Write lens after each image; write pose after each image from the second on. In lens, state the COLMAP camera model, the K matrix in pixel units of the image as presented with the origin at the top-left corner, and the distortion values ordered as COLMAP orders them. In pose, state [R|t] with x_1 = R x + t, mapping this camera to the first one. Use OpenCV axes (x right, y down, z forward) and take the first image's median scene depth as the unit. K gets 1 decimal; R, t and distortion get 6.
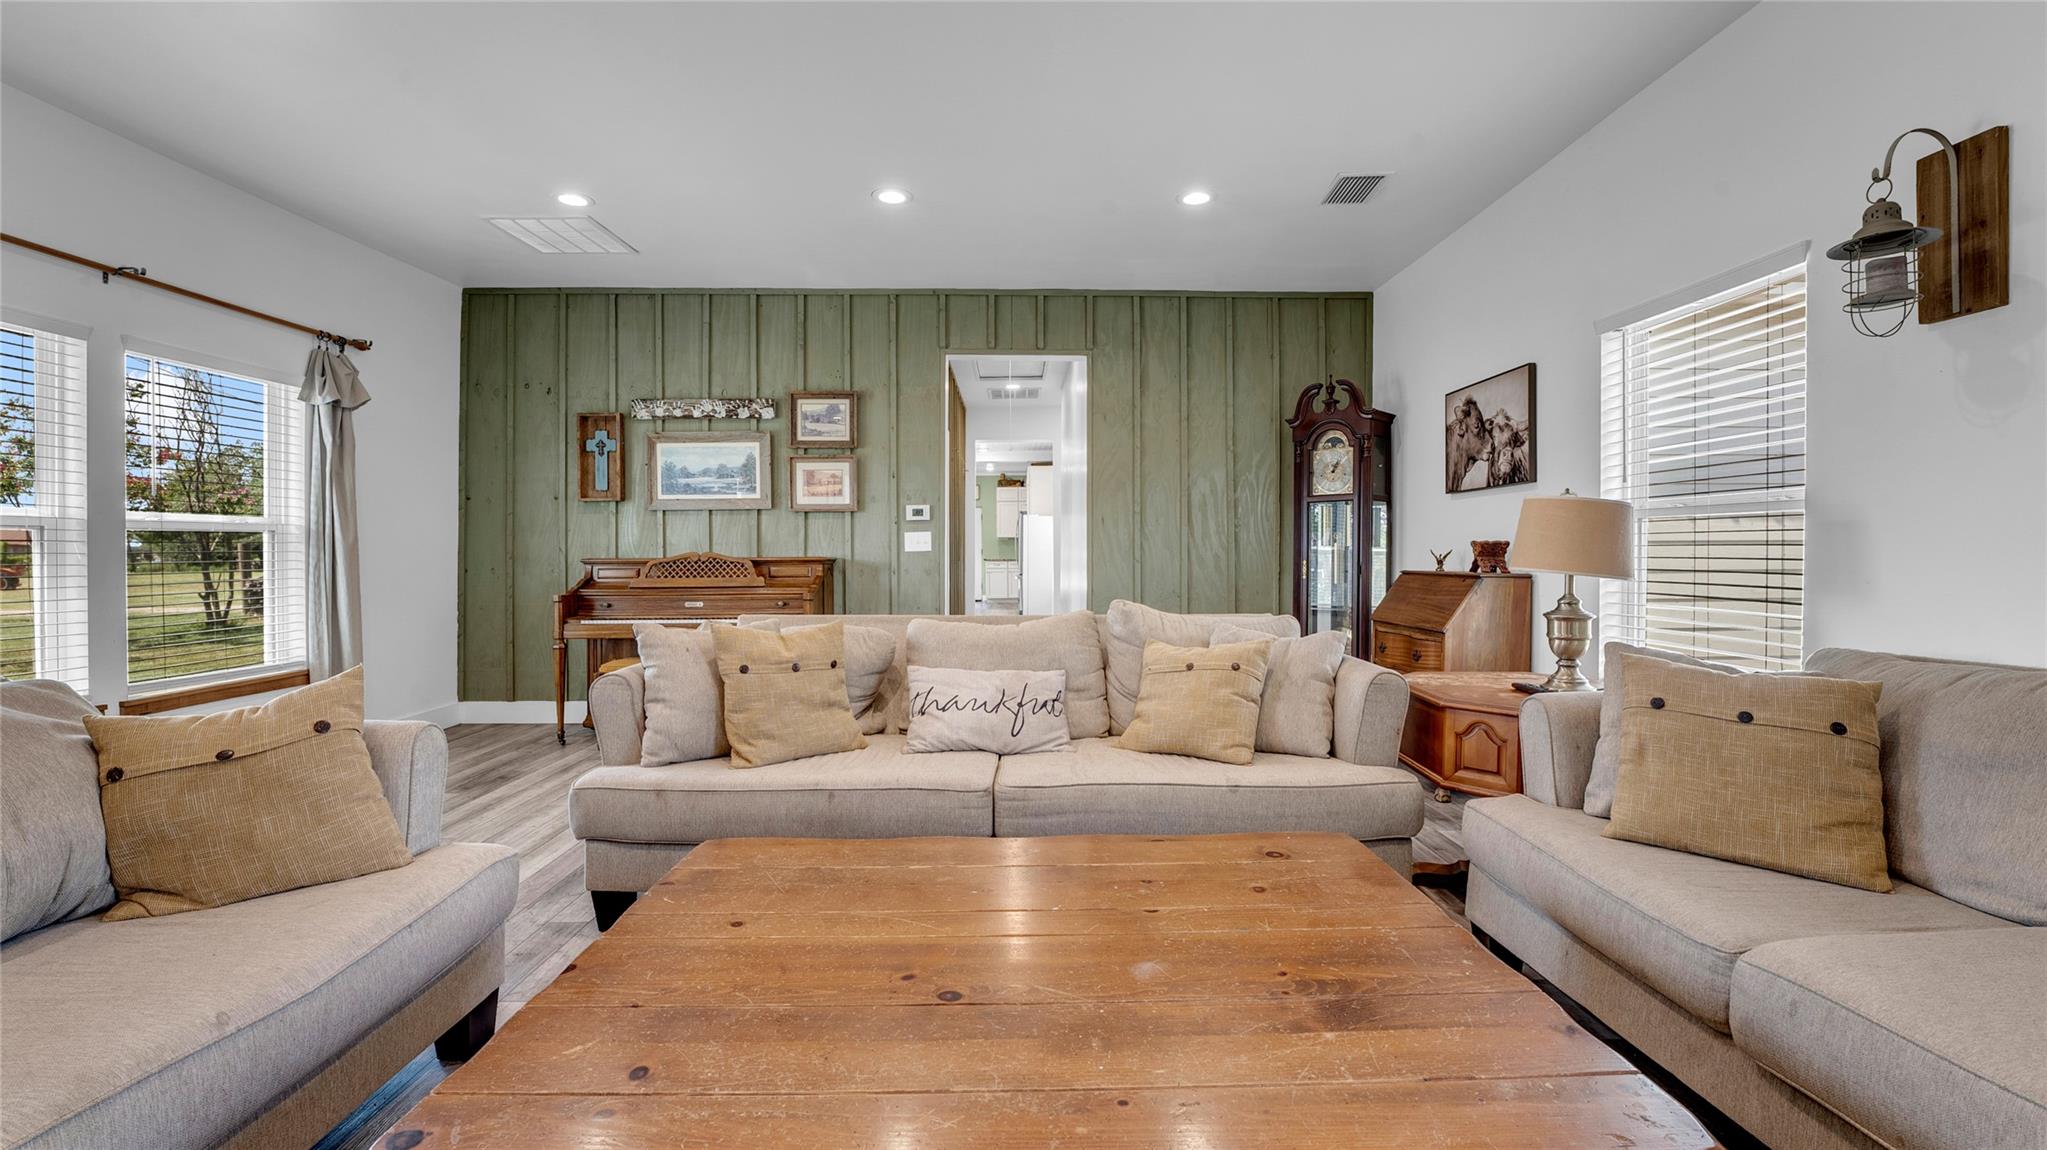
lens RADIAL K [[871.6, 0, 1013.8], [0, 871.6, 561.5], [0, 0, 1]] dist [-0.004513, -0.000236]
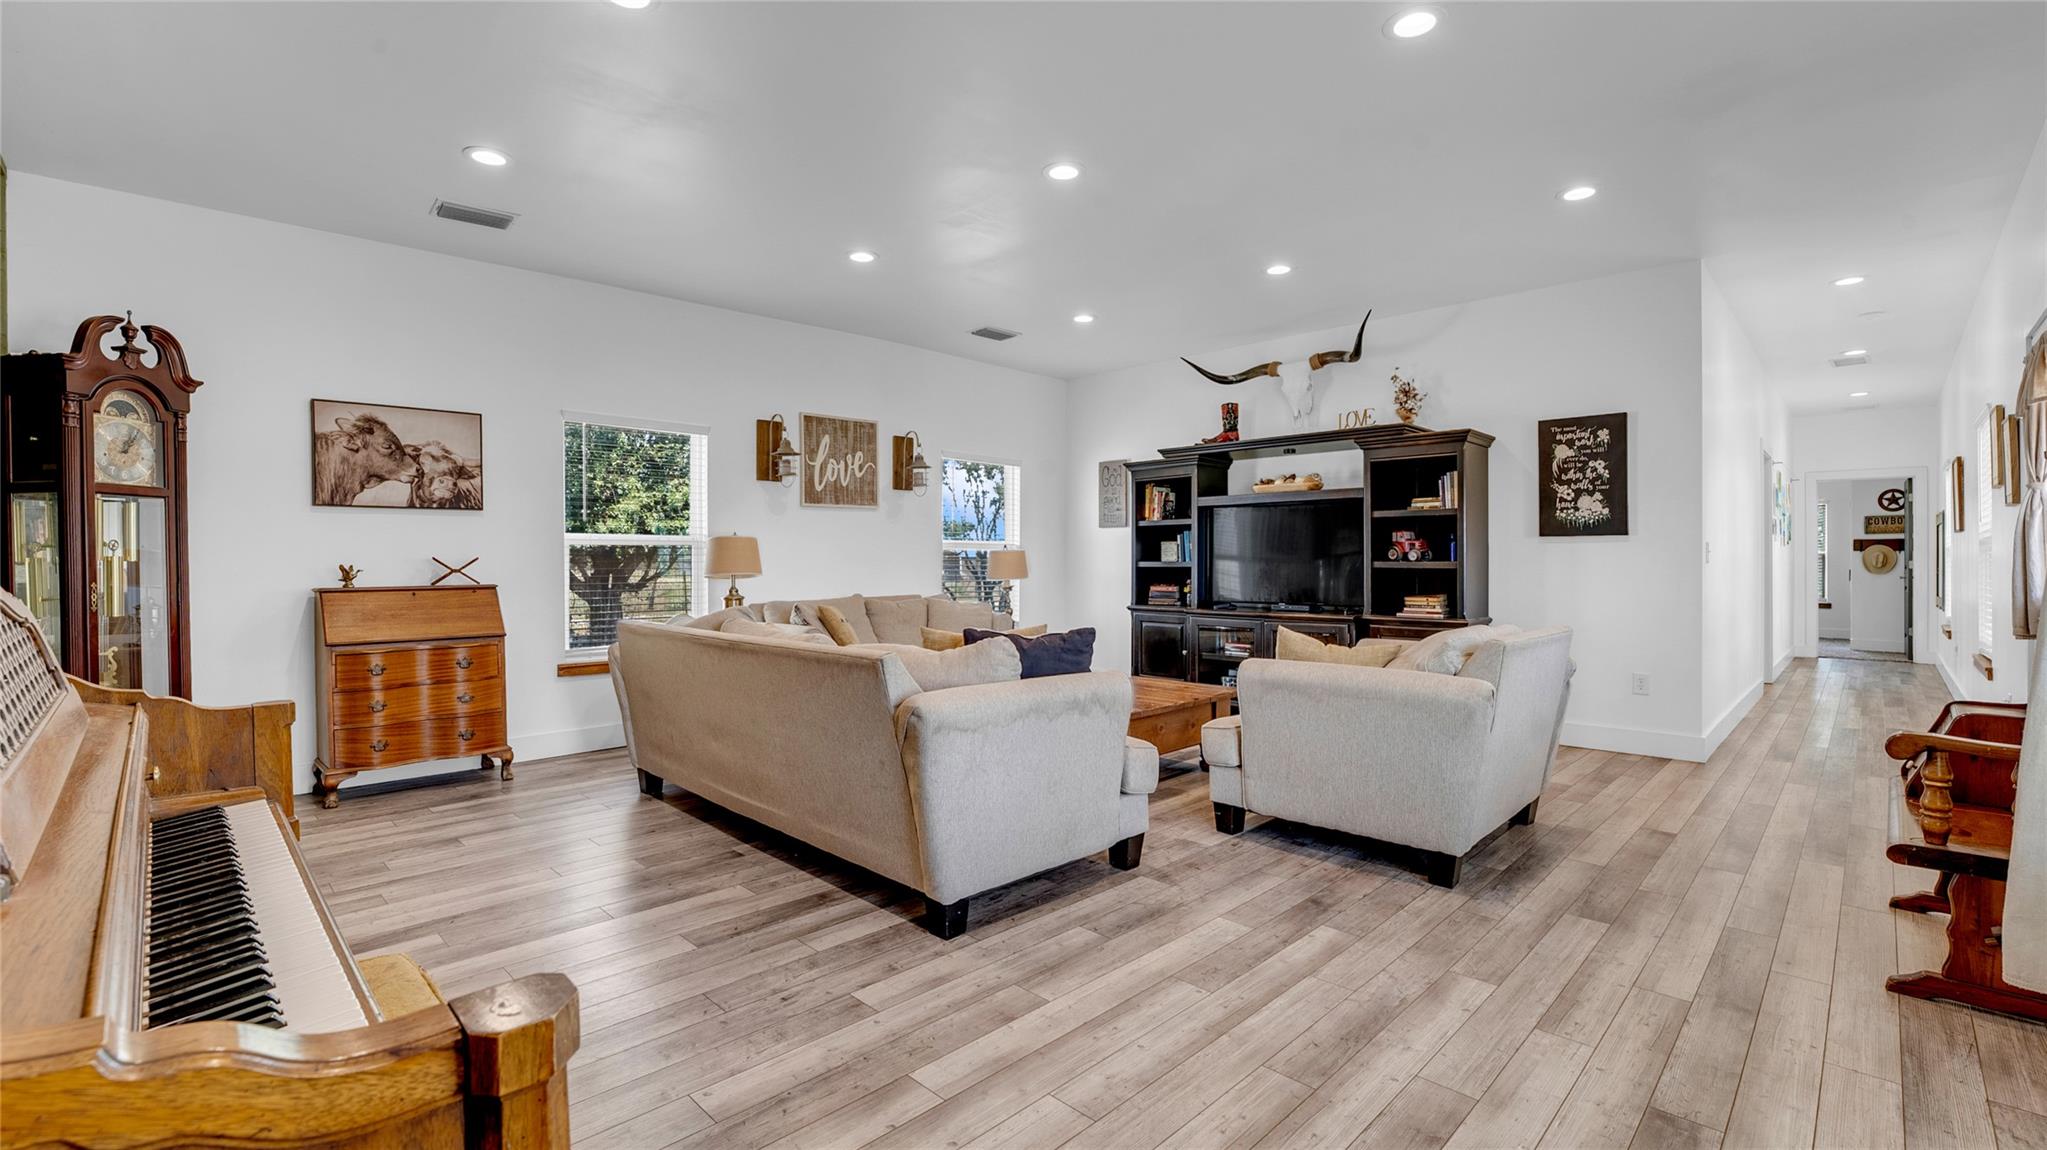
lens RADIAL K [[871.6, 0, 1011.7], [0, 871.6, 568.9], [0, 0, 1]] dist [-0.004513, -0.000236]
pose [[-0.708013, -0.003486, 0.706191, -0.766541], [0.013582, 0.999736, 0.018553, -0.018116], [-0.706069, 0.022727, -0.707778, 1.249985]]
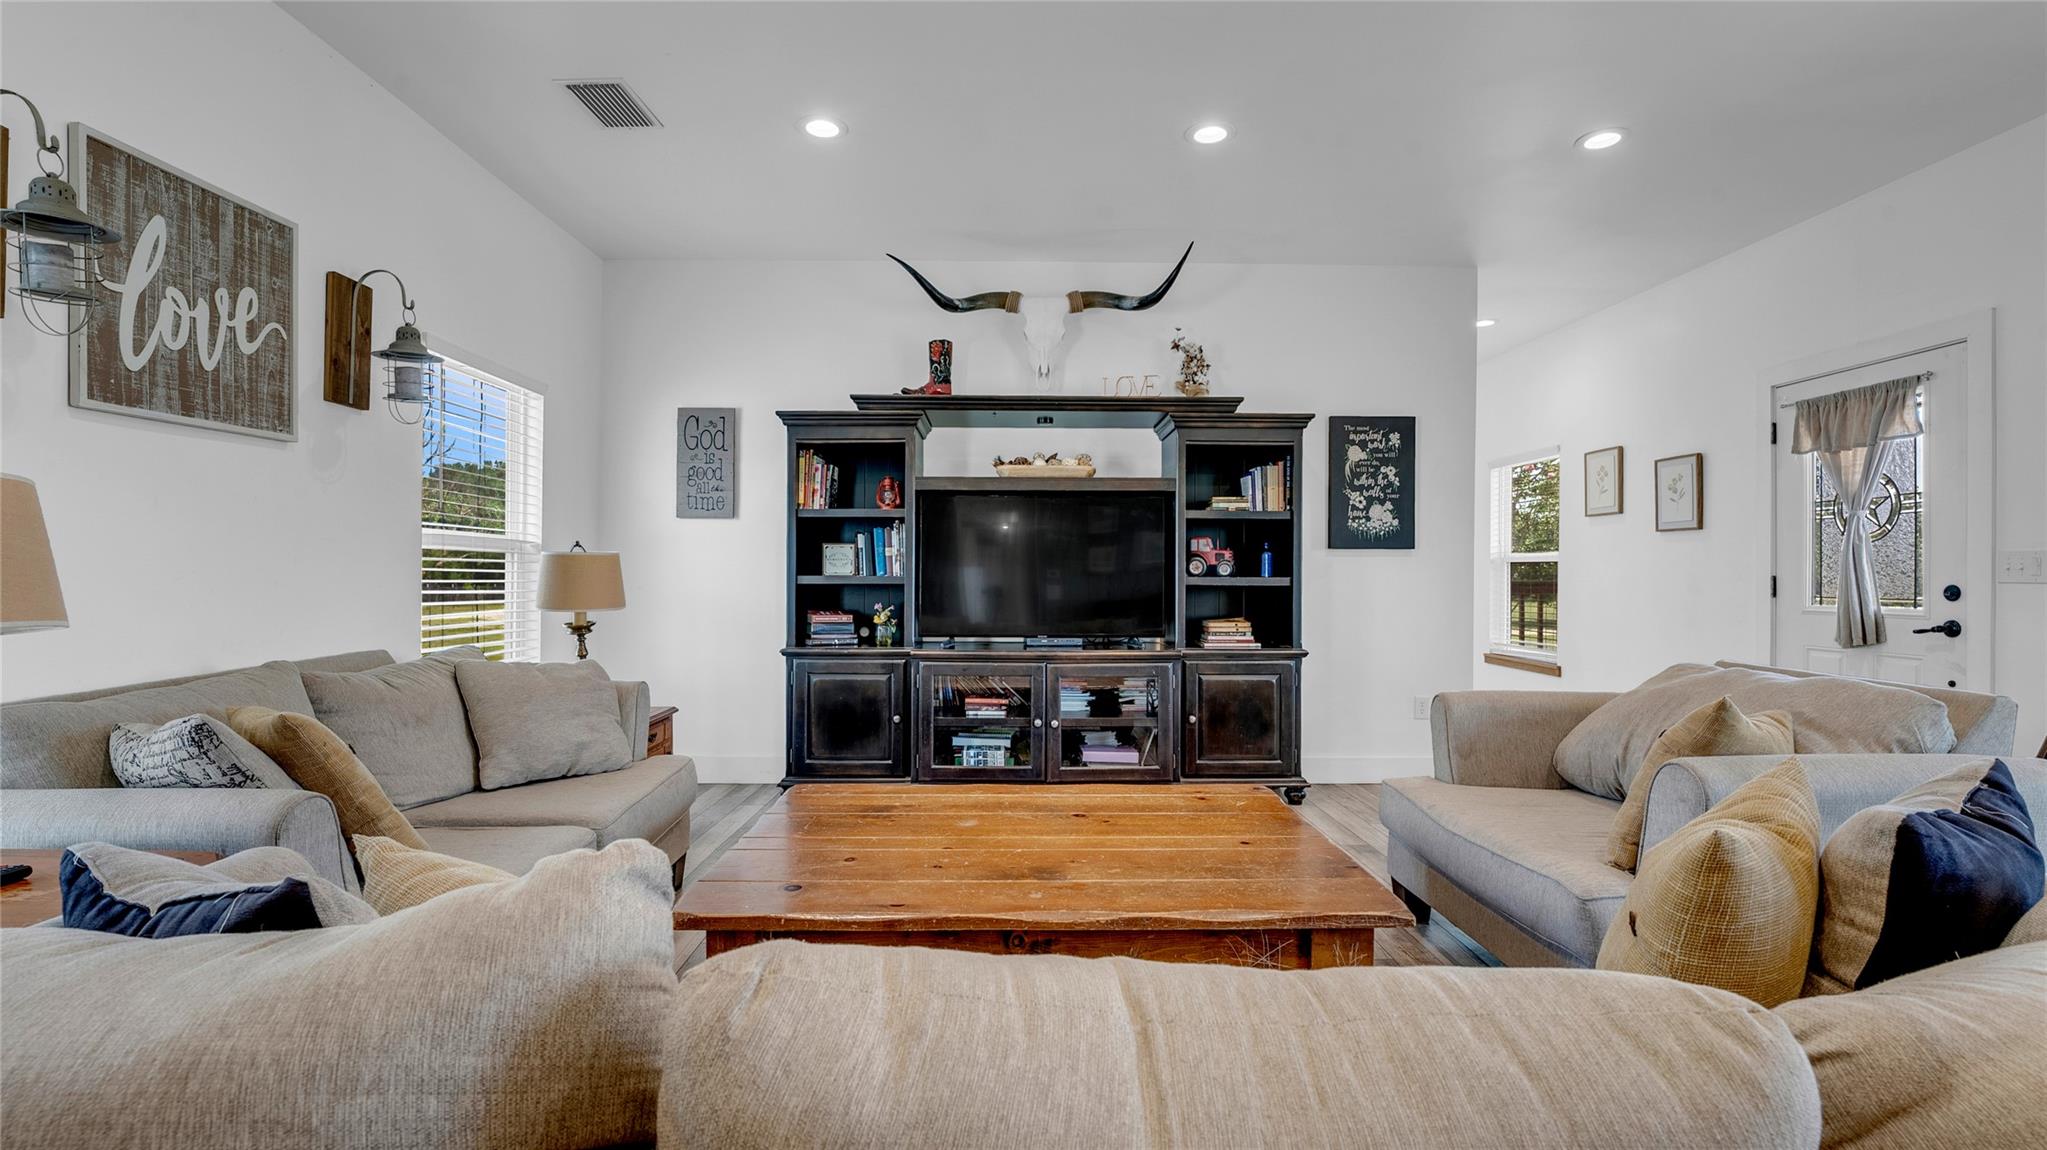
lens RADIAL K [[933.1, 0, 1023.9], [0, 933.1, 570.3], [0, 0, 1]] dist [-0.000282, -0.000416]
pose [[-0.999885, -0.002113, -0.015044, 0.025418], [-0.002318, 0.999904, 0.013652, -0.019118], [0.015014, 0.013685, -0.999794, 0.976751]]
